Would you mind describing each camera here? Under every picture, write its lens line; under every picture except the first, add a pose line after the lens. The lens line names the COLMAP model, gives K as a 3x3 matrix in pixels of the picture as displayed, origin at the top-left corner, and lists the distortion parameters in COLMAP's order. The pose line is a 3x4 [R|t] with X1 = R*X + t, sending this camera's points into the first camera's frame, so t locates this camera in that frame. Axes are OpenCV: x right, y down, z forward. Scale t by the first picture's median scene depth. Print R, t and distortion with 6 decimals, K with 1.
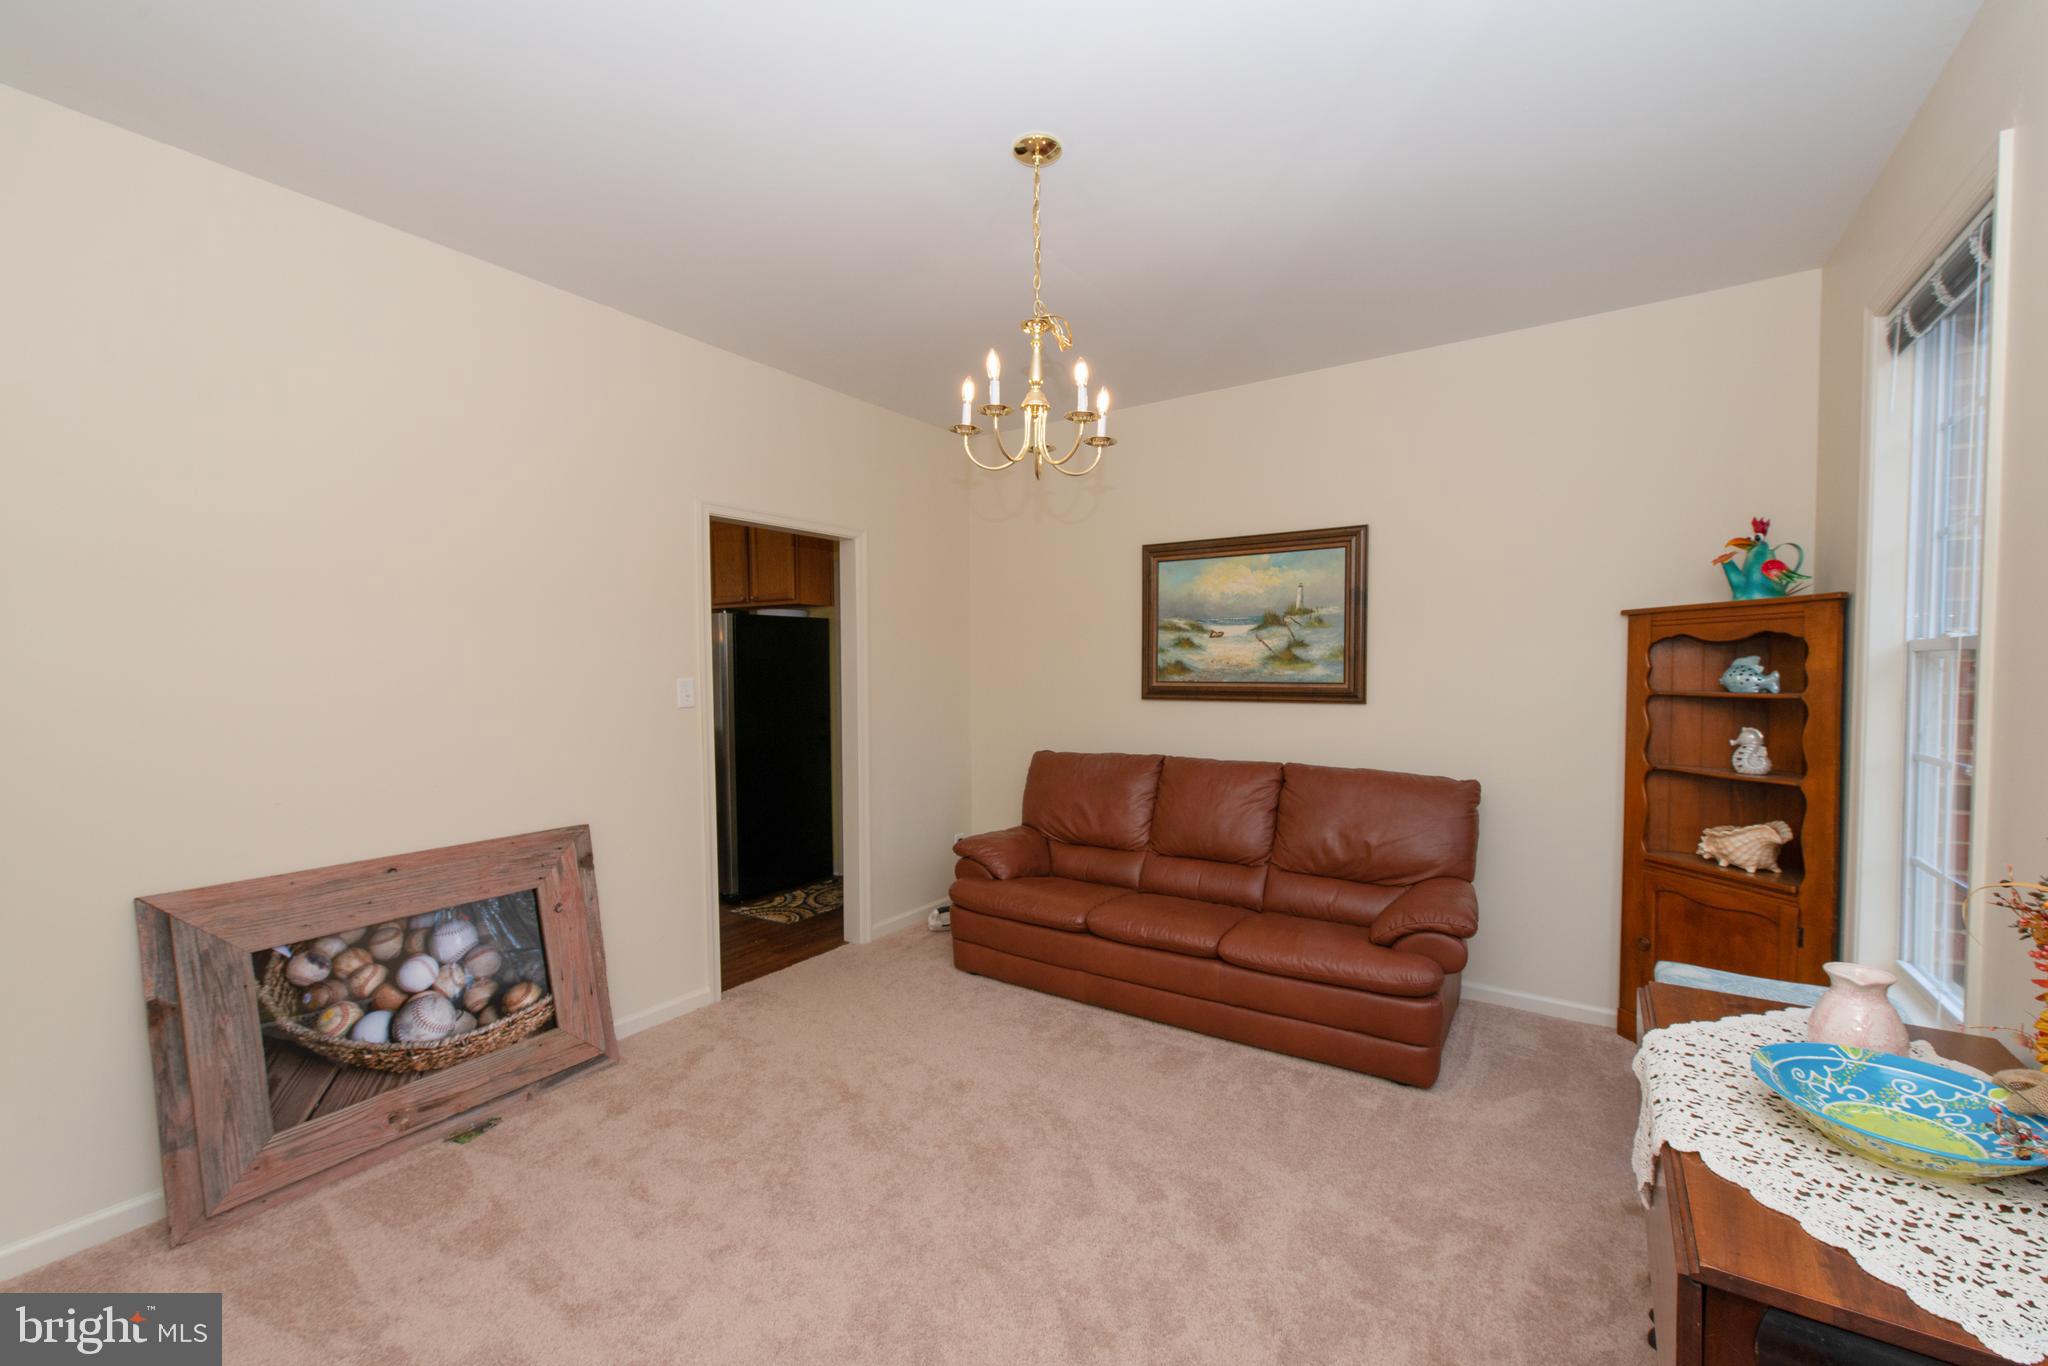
lens RADIAL K [[833.0, 0, 1037.6], [0, 833.0, 686.1], [0, 0, 1]] dist [0.000257, -0.000051]
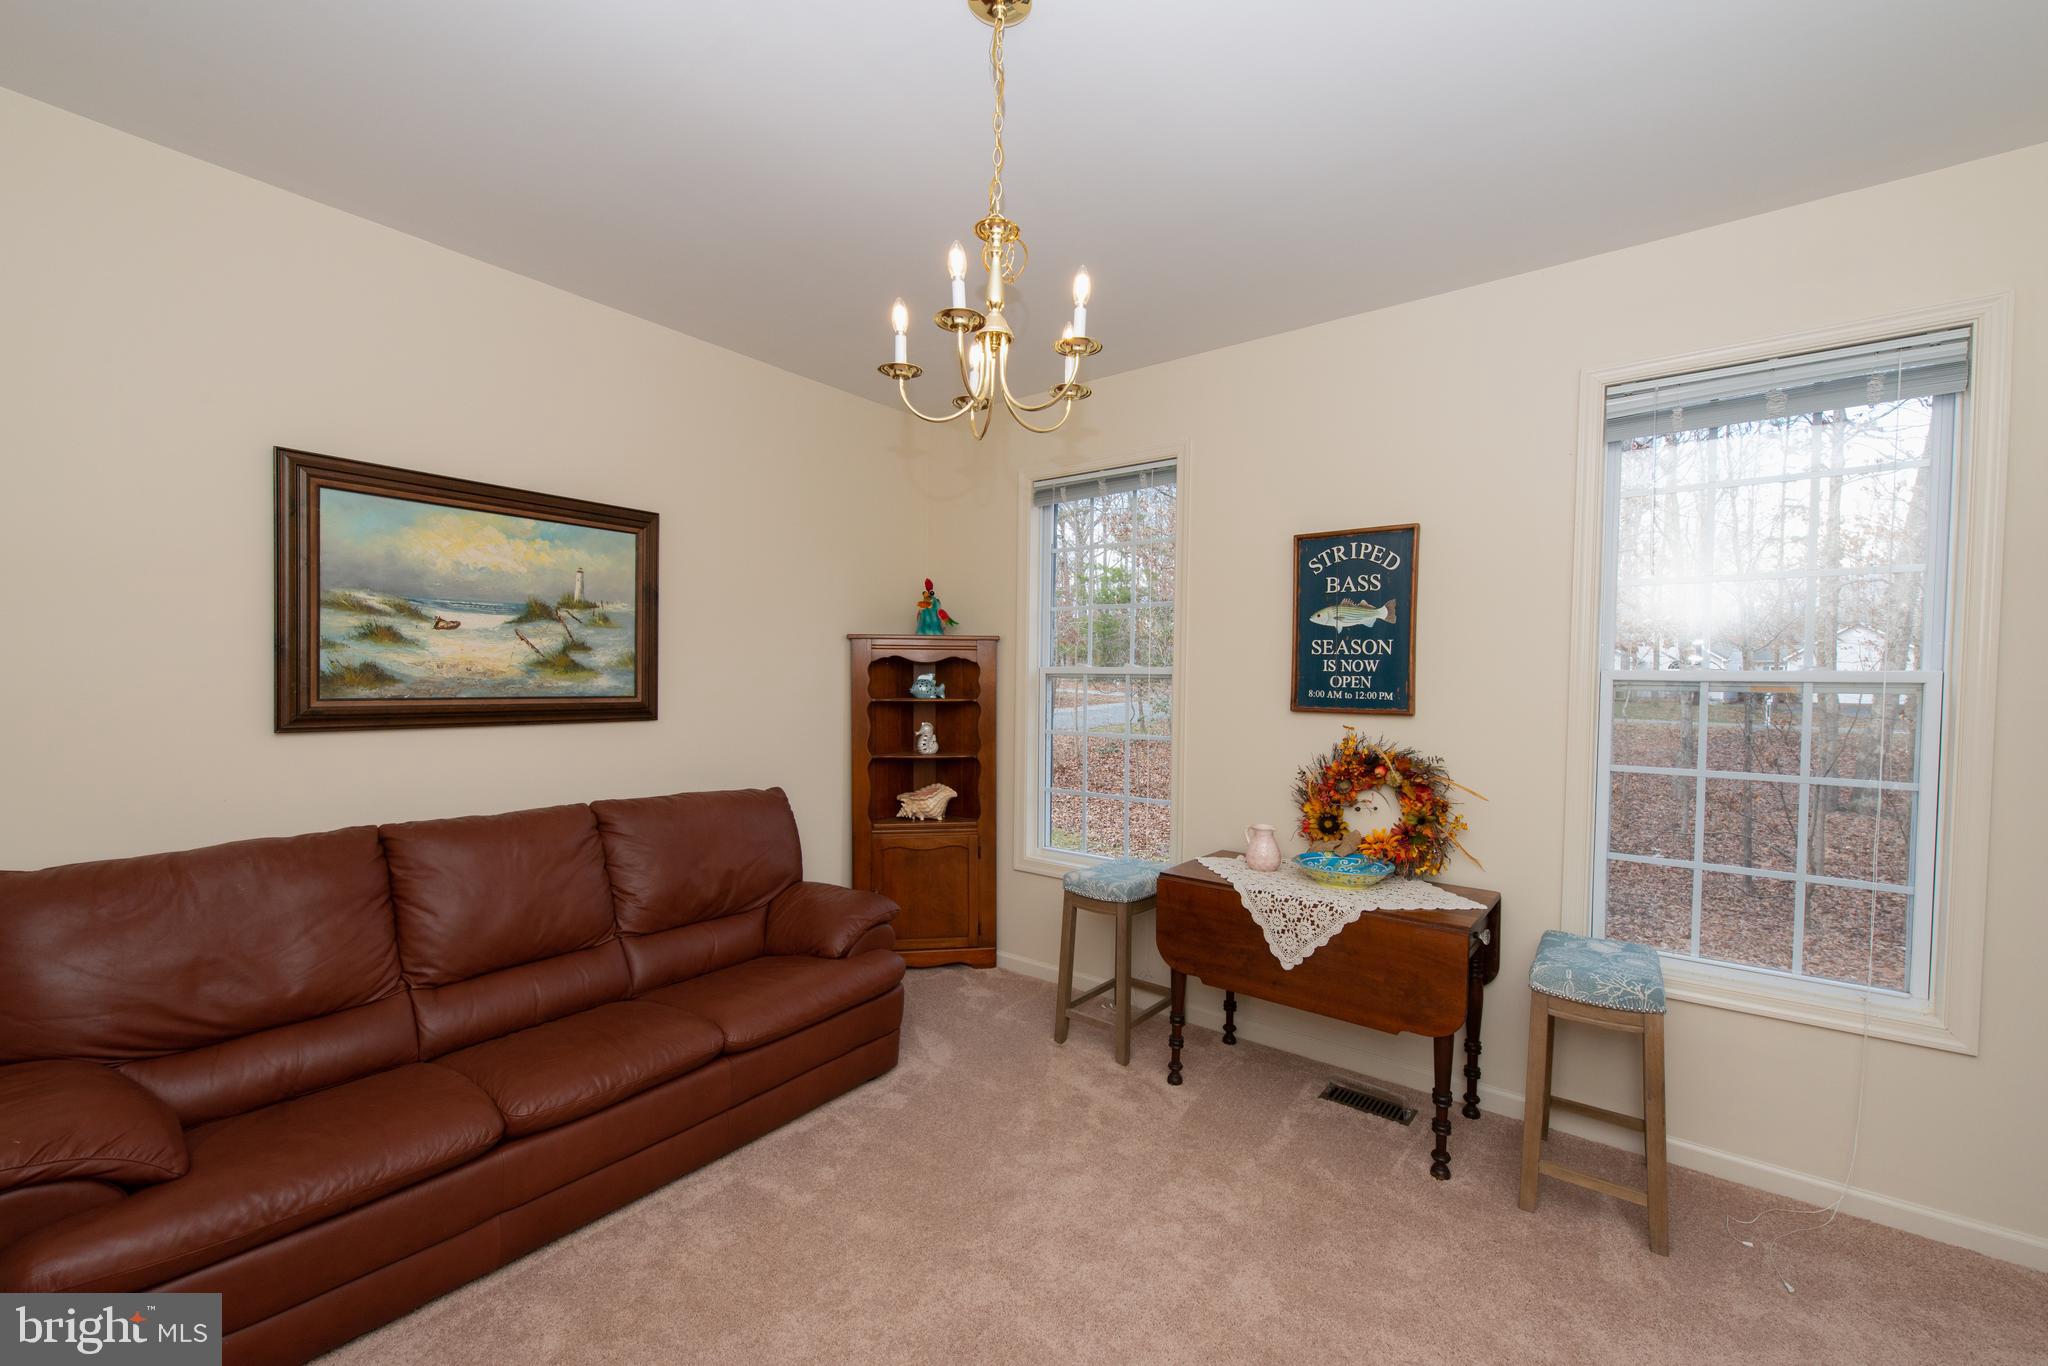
lens RADIAL K [[833.0, 0, 1037.2], [0, 833.0, 690.5], [0, 0, 1]] dist [0.000257, -0.000051]
pose [[0.046346, -0.010092, 0.998874, -0.432309], [0.009776, 0.999906, 0.009649, -0.013130], [-0.998878, 0.009318, 0.046440, 0.536477]]
